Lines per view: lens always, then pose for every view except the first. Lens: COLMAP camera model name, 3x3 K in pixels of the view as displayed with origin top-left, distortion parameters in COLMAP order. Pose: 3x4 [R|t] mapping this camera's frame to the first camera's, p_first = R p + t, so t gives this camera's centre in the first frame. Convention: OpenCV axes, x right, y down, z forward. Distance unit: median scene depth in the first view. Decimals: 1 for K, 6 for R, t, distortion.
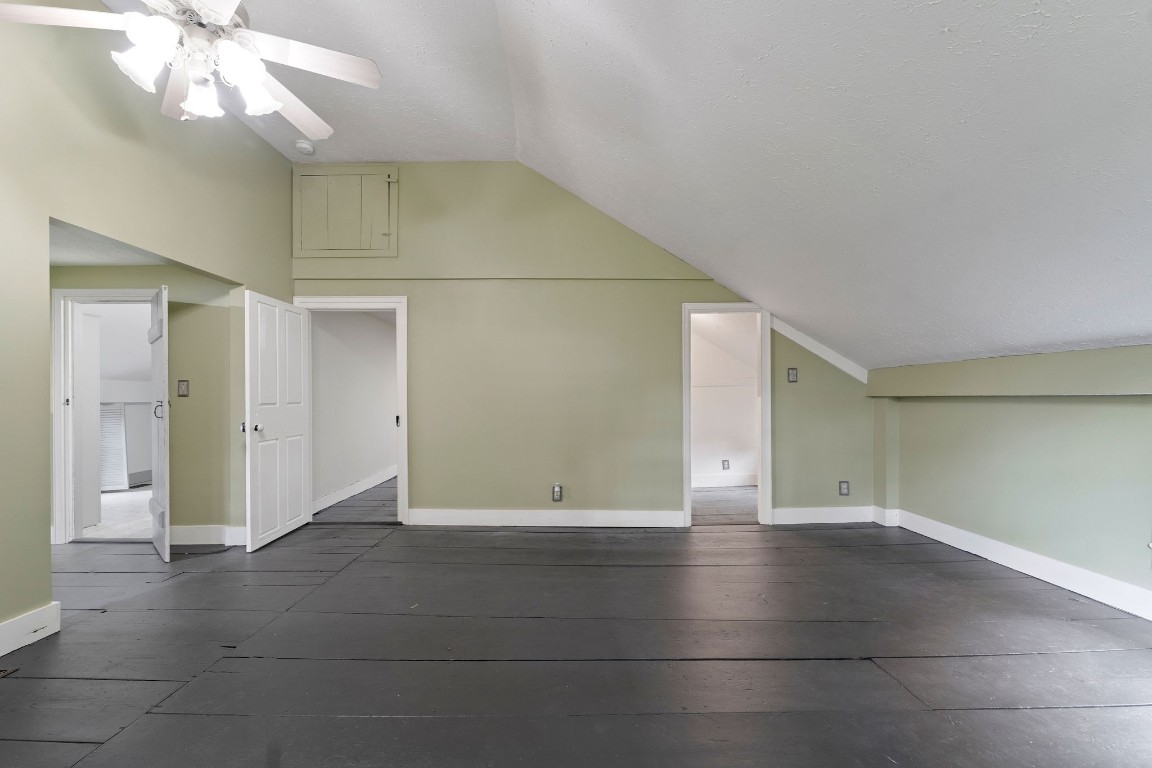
lens RADIAL K [[488.3, 0, 568.9], [0, 488.3, 389.6], [0, 0, 1]] dist [-0.000457, -0.000098]
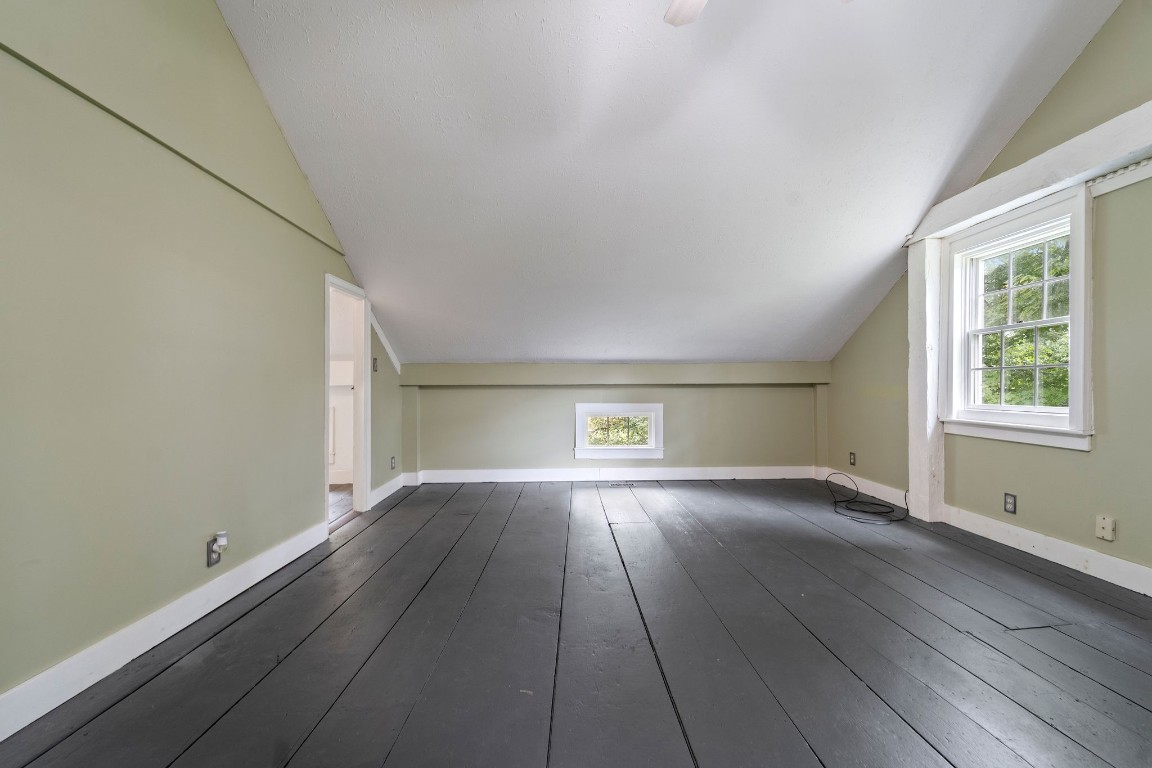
lens RADIAL K [[480.4, 0, 576.0], [0, 480.4, 384.0], [0, 0, 1]] dist [0.001469, 0.000456]
pose [[-0.030149, 0.007171, 0.999520, -0.641341], [-0.012954, 0.999887, -0.007564, 0.015204], [-0.999461, -0.013176, -0.030053, 0.627035]]
